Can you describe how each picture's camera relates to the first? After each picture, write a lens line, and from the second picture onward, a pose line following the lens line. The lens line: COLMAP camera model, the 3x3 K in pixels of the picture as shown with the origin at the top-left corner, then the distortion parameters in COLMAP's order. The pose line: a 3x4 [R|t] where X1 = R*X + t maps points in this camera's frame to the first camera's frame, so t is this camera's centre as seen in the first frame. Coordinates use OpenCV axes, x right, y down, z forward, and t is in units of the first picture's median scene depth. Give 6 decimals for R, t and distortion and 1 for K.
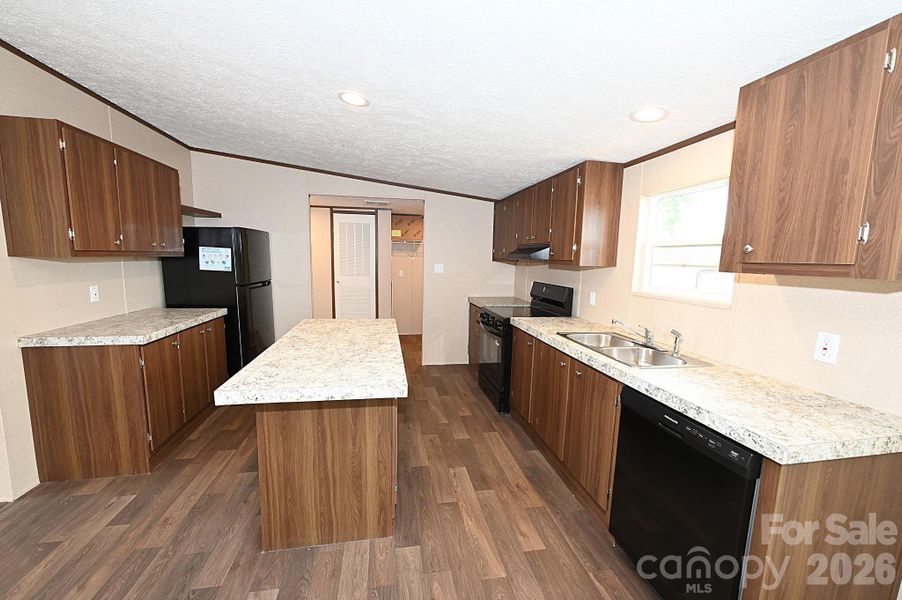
lens RADIAL K [[353.4, 0, 451.3], [0, 353.4, 302.7], [0, 0, 1]] dist [-0.002613, -0.000209]
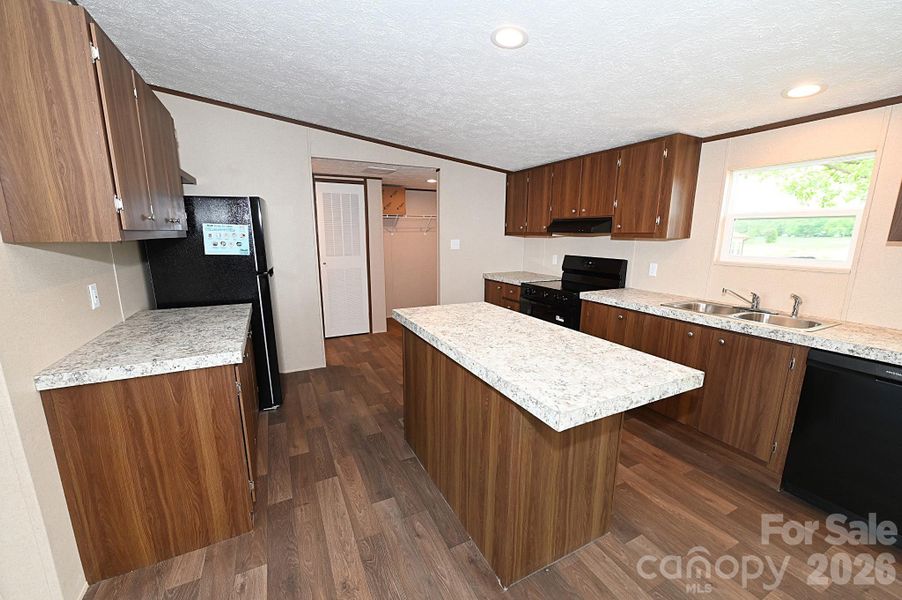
lens RADIAL K [[353.4, 0, 451.3], [0, 353.4, 302.7], [0, 0, 1]] dist [-0.002613, -0.000209]
pose [[0.960665, -0.070673, 0.268568, -0.599604], [0.051587, 0.995659, 0.077478, -0.032652], [-0.272878, -0.060575, 0.960140, 0.192127]]
